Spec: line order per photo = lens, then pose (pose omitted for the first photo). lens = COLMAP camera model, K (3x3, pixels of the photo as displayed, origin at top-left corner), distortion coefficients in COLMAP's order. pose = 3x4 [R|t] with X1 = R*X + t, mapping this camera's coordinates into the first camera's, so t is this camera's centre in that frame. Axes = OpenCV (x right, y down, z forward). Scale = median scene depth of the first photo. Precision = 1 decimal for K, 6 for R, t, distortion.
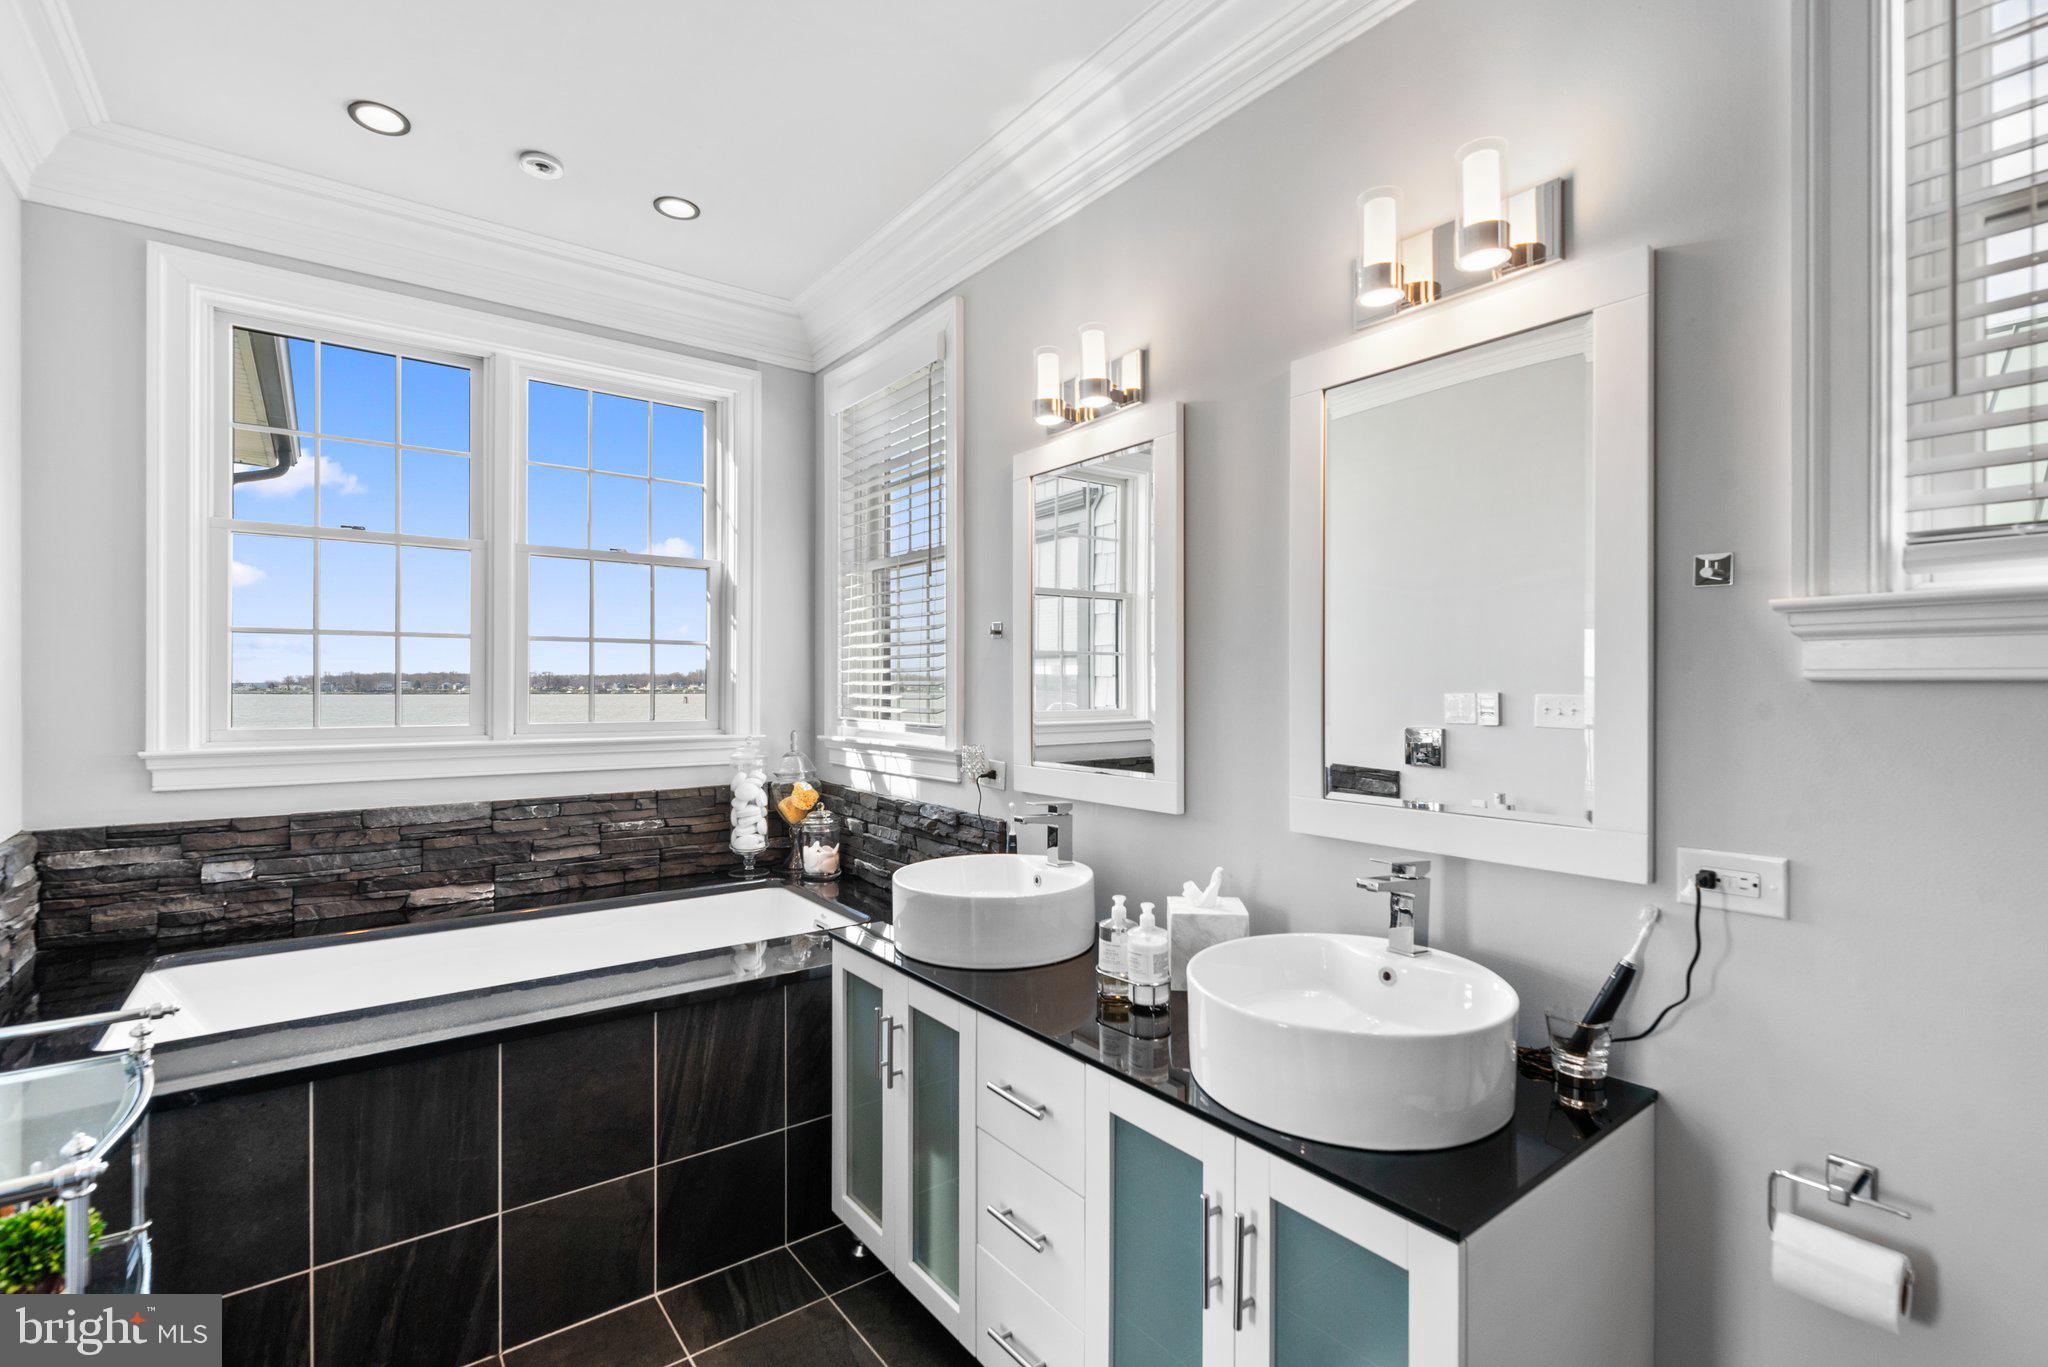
lens RADIAL K [[926.4, 0, 1032.1], [0, 926.4, 686.5], [0, 0, 1]] dist [-0.000255, 0.000550]
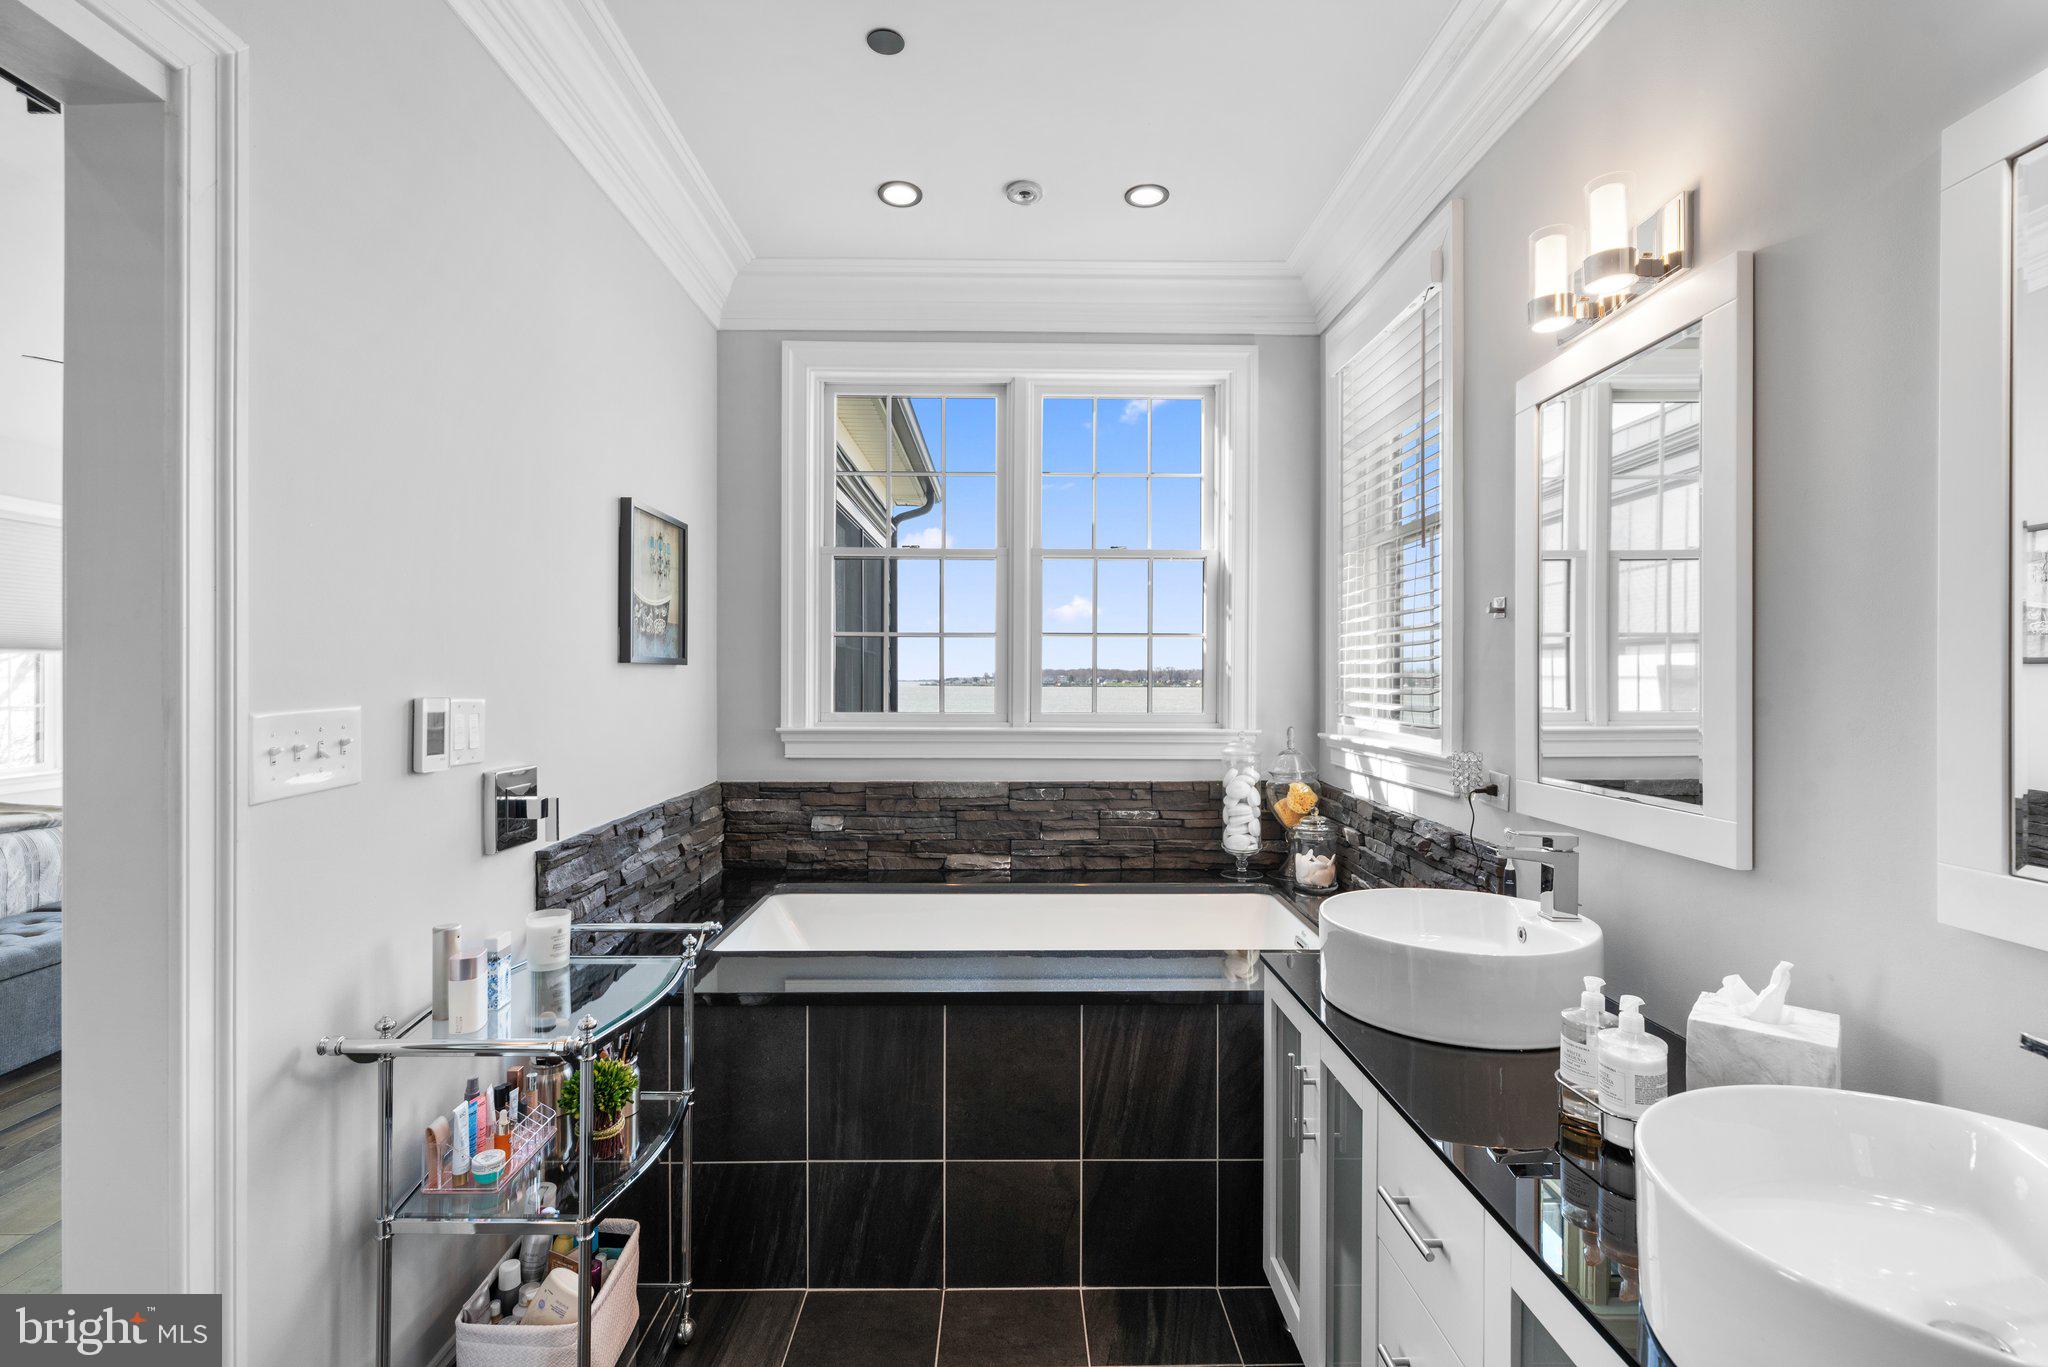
lens RADIAL K [[940.8, 0, 1028.9], [0, 940.8, 679.5], [0, 0, 1]] dist [0.001571, -0.000341]
pose [[0.804929, 0.001101, -0.593371, 0.109022], [-0.001179, 0.999999, 0.000257, 0.000669], [0.593371, 0.000493, 0.804929, 0.110631]]
